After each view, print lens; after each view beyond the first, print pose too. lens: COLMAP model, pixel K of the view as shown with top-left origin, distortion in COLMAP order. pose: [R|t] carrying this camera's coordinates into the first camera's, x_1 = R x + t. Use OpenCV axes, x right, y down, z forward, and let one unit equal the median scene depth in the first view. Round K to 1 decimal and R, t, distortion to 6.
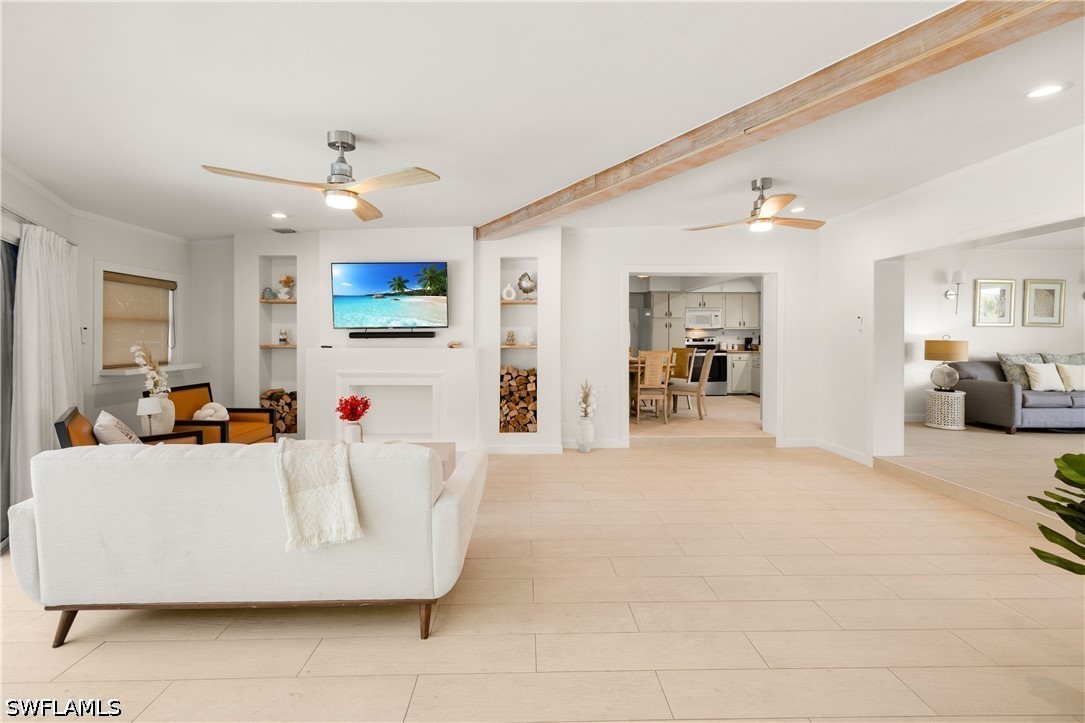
lens RADIAL K [[454.9, 0, 532.0], [0, 454.9, 337.3], [0, 0, 1]] dist [0.000629, -0.000242]
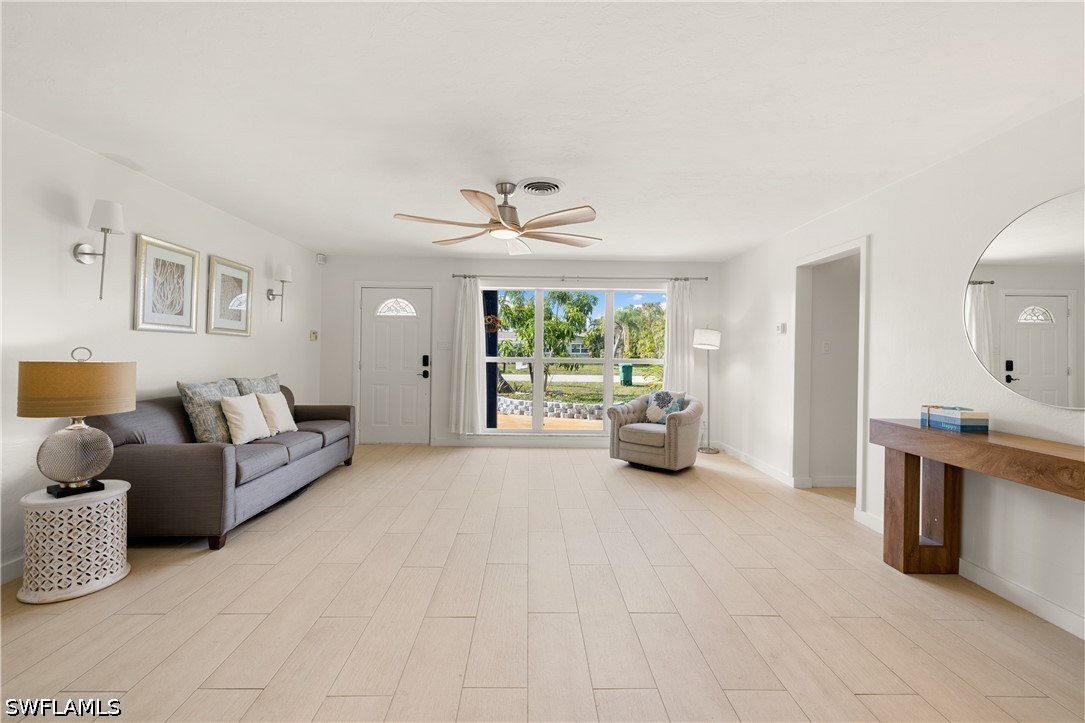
lens RADIAL K [[454.9, 0, 544.5], [0, 454.9, 353.3], [0, 0, 1]] dist [0.000629, -0.000242]
pose [[-0.009072, -0.006752, 0.999936, 0.571667], [-0.008577, 0.999941, 0.006674, -0.006824], [-0.999922, -0.008516, -0.009129, 0.672154]]
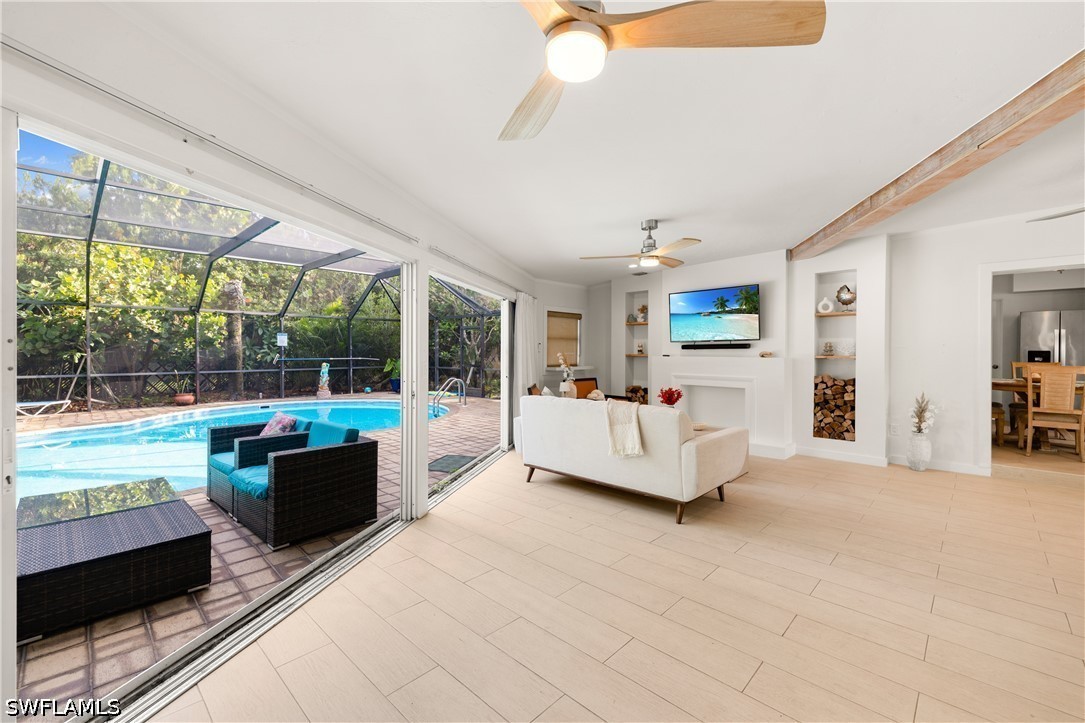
lens RADIAL K [[454.9, 0, 543.5], [0, 454.9, 354.8], [0, 0, 1]] dist [0.000629, -0.000242]
pose [[0.712228, 0.005623, -0.701925, 0.228405], [-0.002896, 0.999983, 0.005072, 0.012116], [0.701942, -0.001580, 0.712233, -0.212415]]
